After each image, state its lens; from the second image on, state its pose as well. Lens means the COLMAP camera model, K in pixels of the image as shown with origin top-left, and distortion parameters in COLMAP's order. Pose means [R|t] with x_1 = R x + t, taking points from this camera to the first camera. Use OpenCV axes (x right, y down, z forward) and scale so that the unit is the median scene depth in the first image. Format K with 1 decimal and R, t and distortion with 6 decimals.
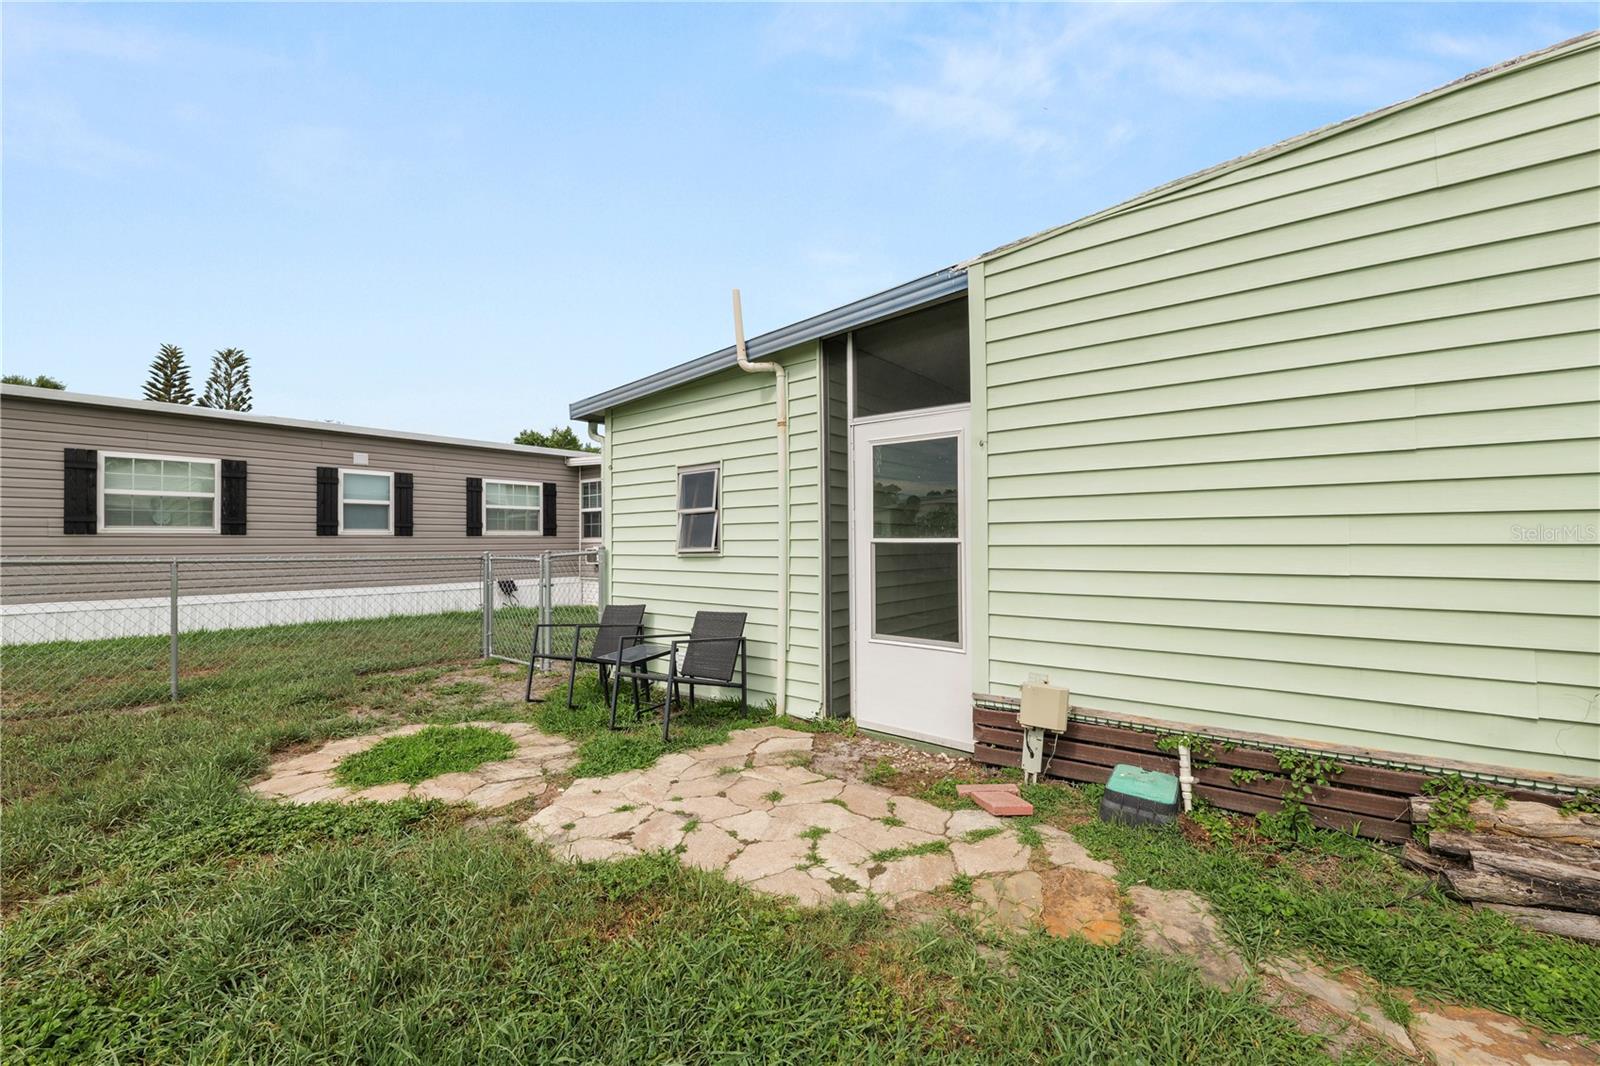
lens RADIAL K [[651.1, 0, 803.7], [0, 651.1, 523.1], [0, 0, 1]] dist [-0.014661, 0.001604]
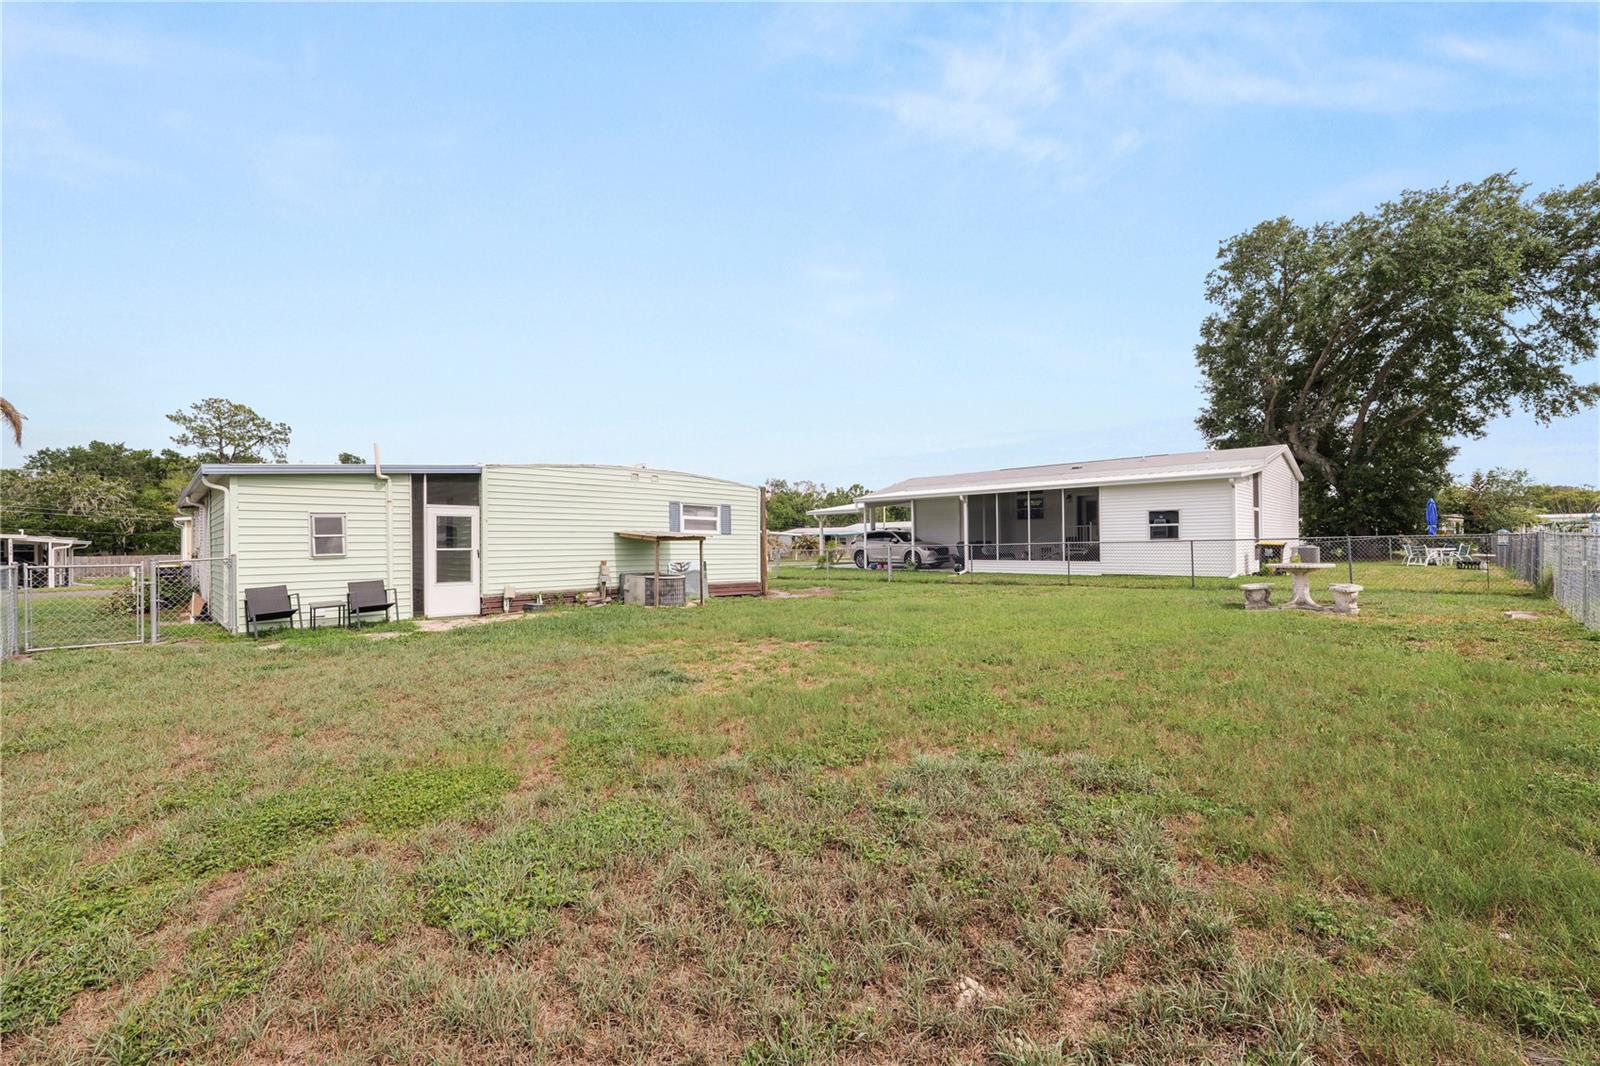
lens RADIAL K [[651.1, 0, 810.5], [0, 651.1, 536.8], [0, 0, 1]] dist [-0.014661, 0.001604]
pose [[0.119271, 0.013813, 0.992766, -2.000187], [-0.020779, 0.999719, -0.011413, -0.023384], [-0.992644, -0.019267, 0.119525, -0.758610]]
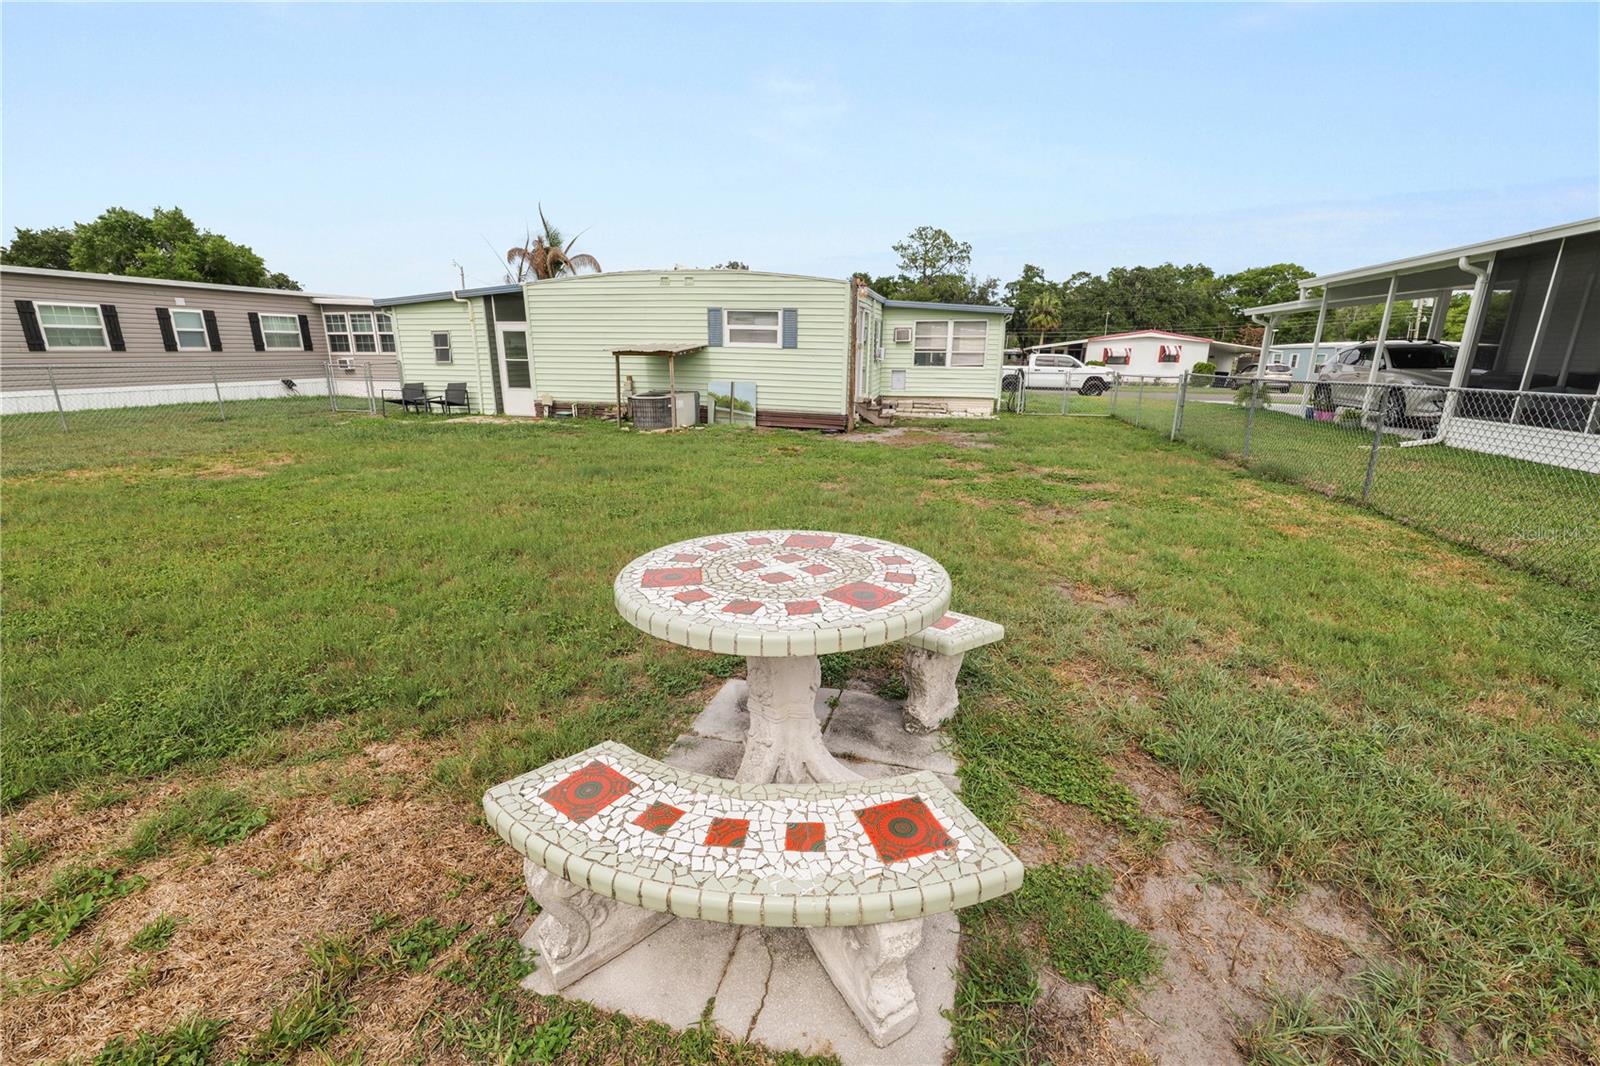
lens RADIAL K [[651.1, 0, 804.0], [0, 651.1, 530.5], [0, 0, 1]] dist [-0.014661, 0.001604]
pose [[0.910381, -0.095357, 0.402633, 0.062057], [-0.027516, 0.956976, 0.288860, -0.115000], [-0.412855, -0.274051, 0.868589, -2.310872]]
